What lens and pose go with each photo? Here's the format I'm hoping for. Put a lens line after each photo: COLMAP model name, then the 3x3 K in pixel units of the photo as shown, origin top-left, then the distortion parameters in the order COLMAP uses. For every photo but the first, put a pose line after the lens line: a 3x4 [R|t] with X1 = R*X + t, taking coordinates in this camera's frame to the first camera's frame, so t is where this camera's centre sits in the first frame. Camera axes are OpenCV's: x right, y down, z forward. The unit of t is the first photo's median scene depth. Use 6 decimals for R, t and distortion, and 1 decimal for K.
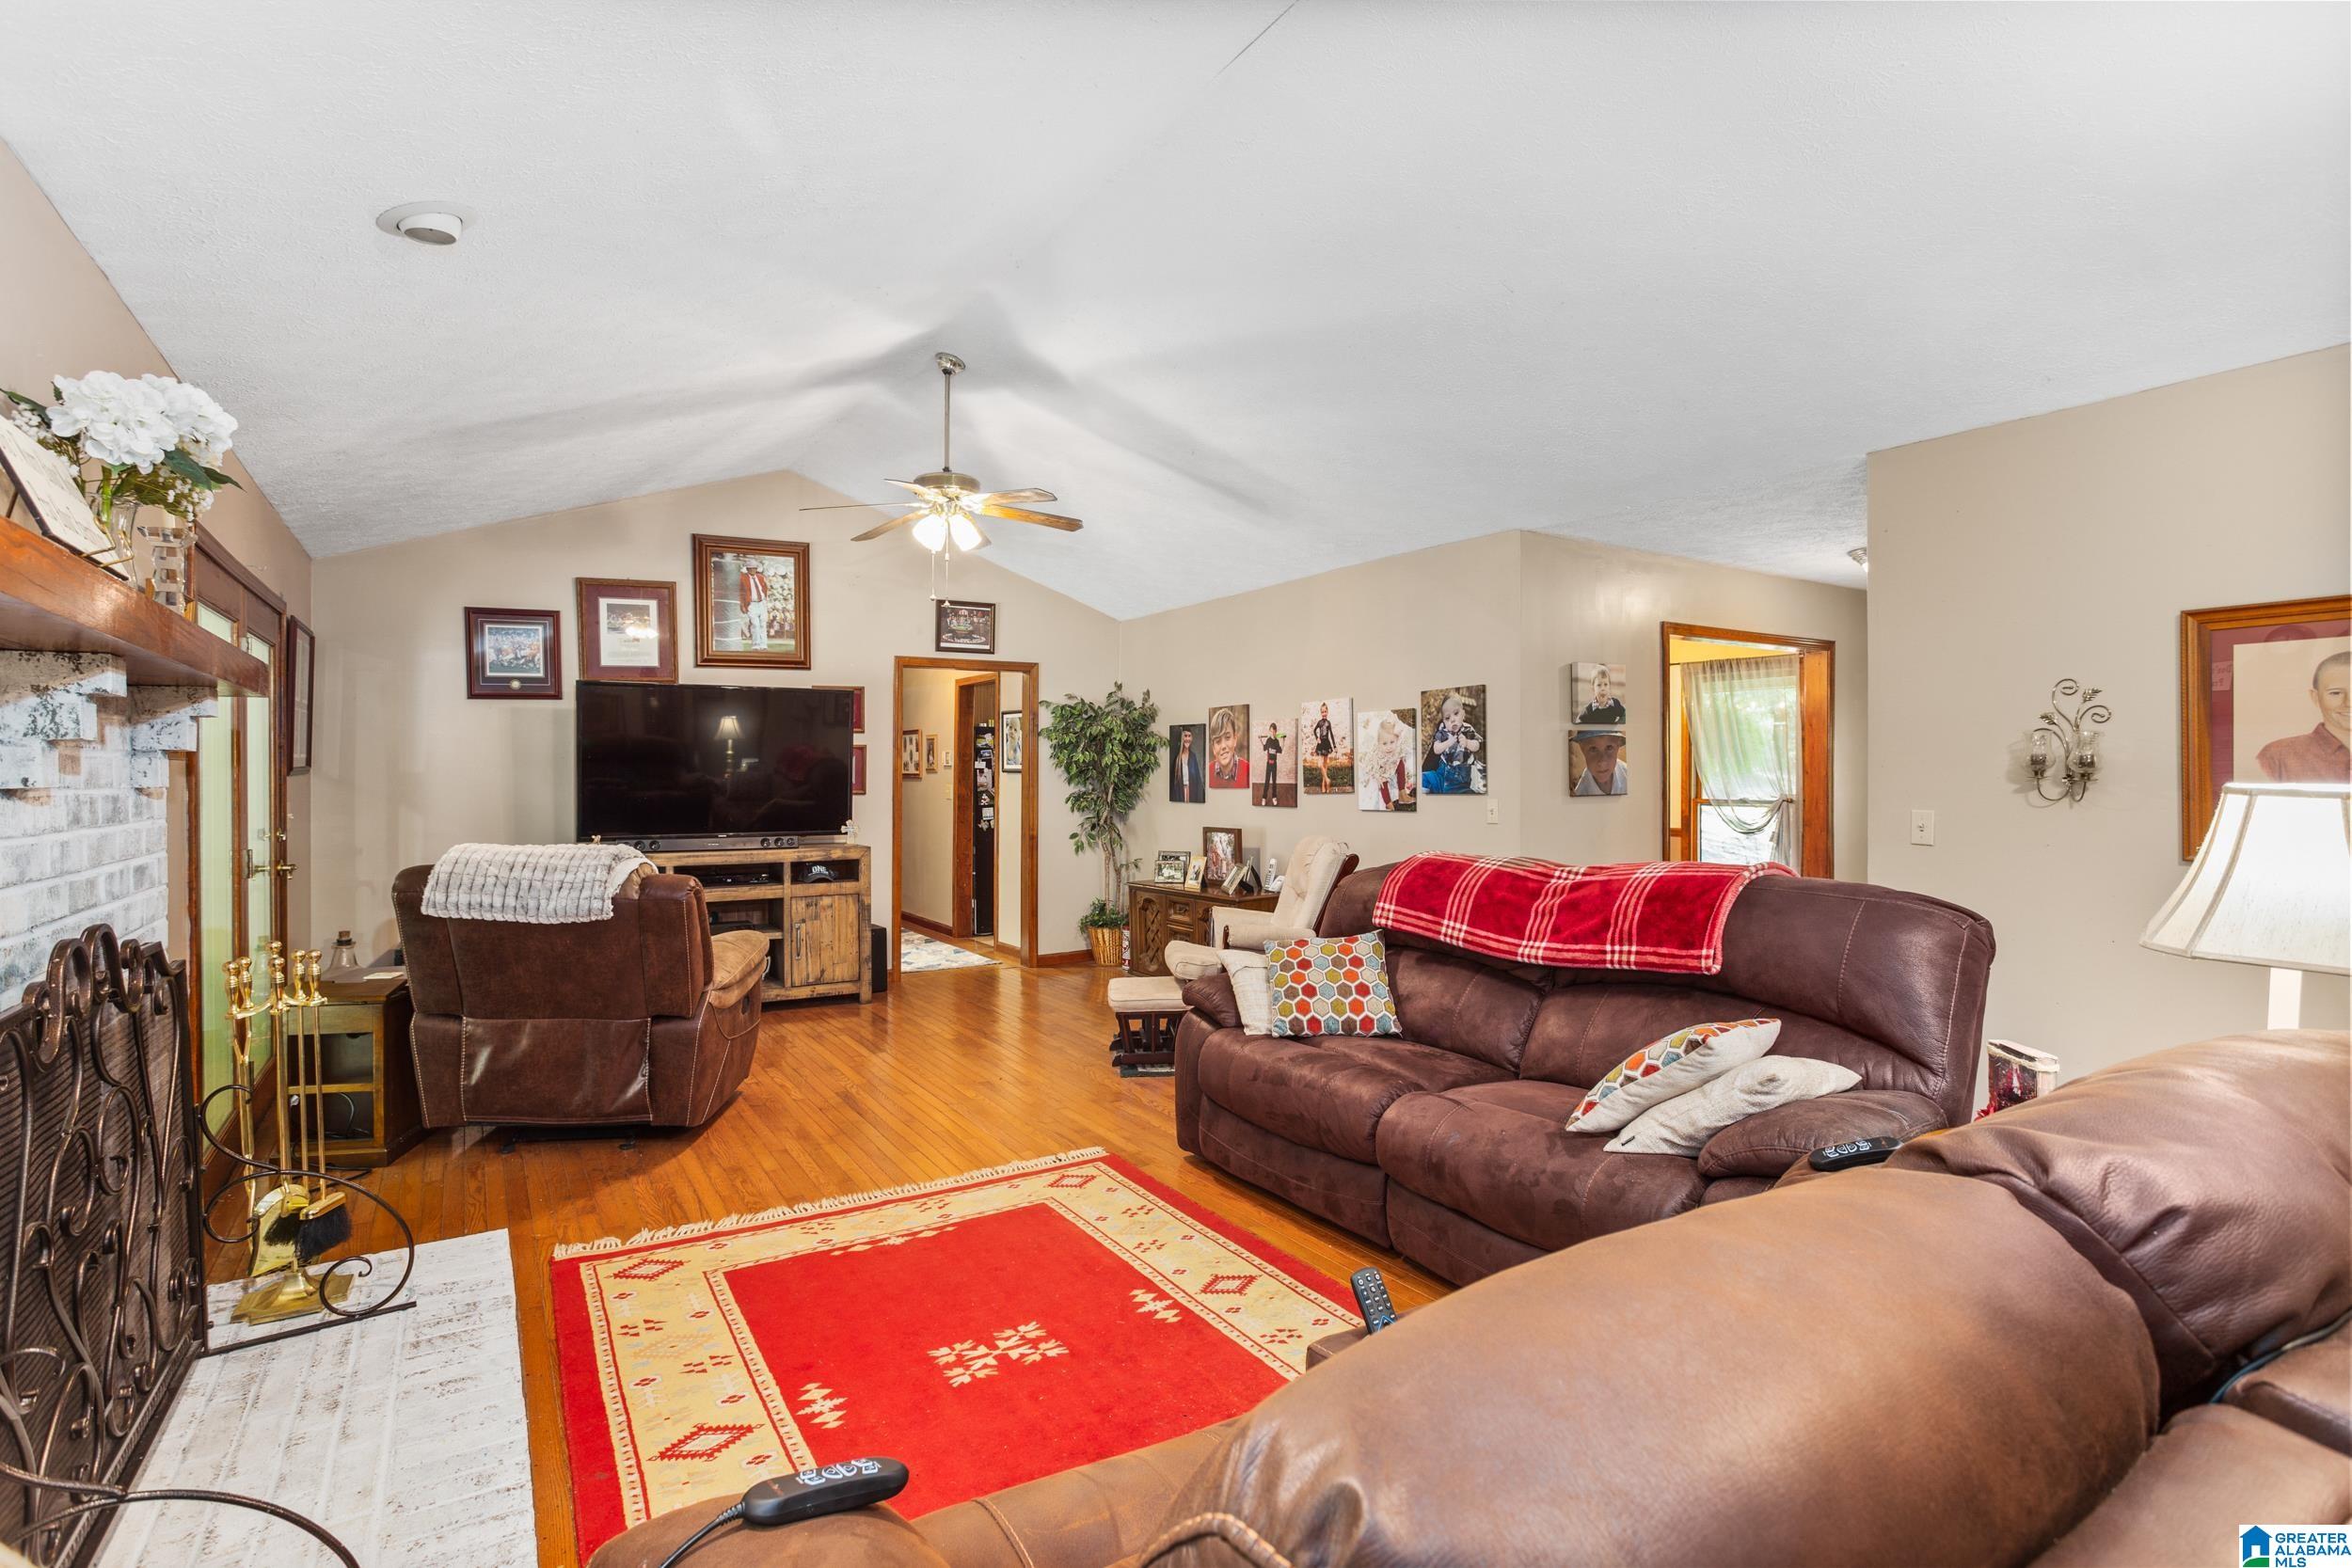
lens RADIAL K [[1147.0, 0, 1164.9], [0, 1147.0, 781.7], [0, 0, 1]] dist [-0.023960, 0.014745]
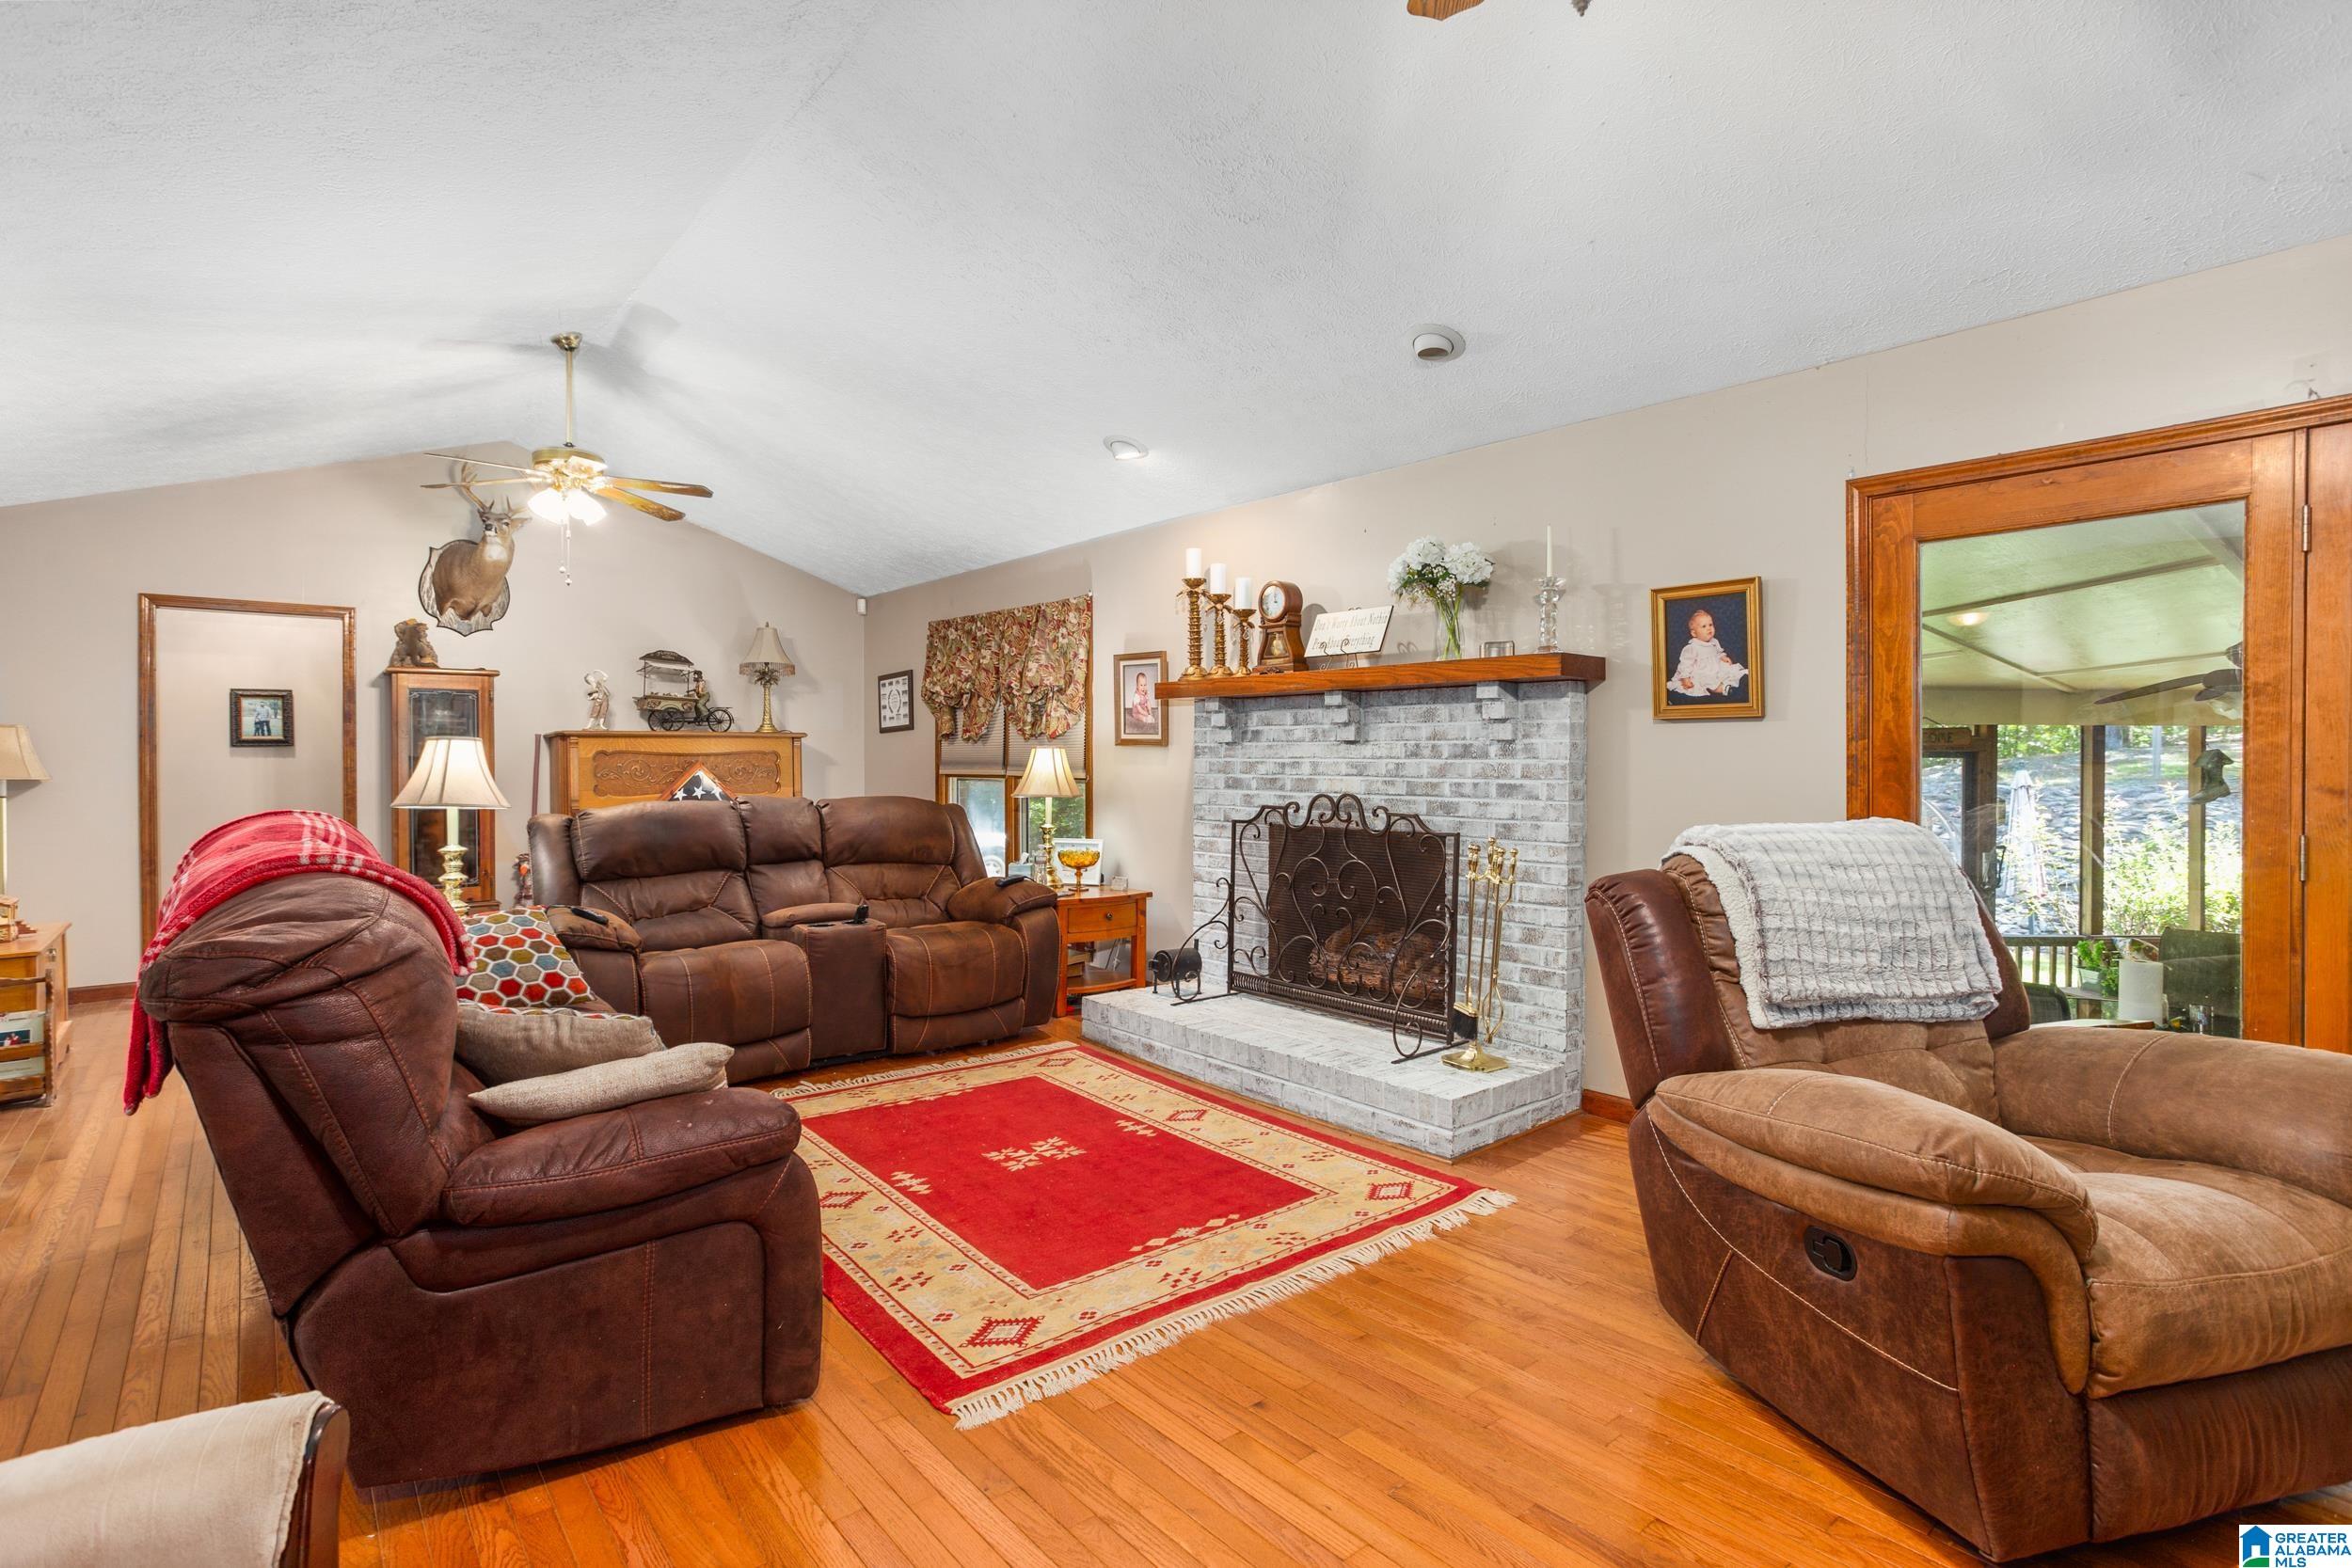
lens RADIAL K [[1147.0, 0, 1186.0], [0, 1147.0, 767.6], [0, 0, 1]] dist [-0.023960, 0.014745]
pose [[-0.989173, 0.003674, -0.146707, -0.088416], [0.001023, 0.999835, 0.018141, 0.009976], [0.146750, 0.017795, -0.989014, 1.652893]]
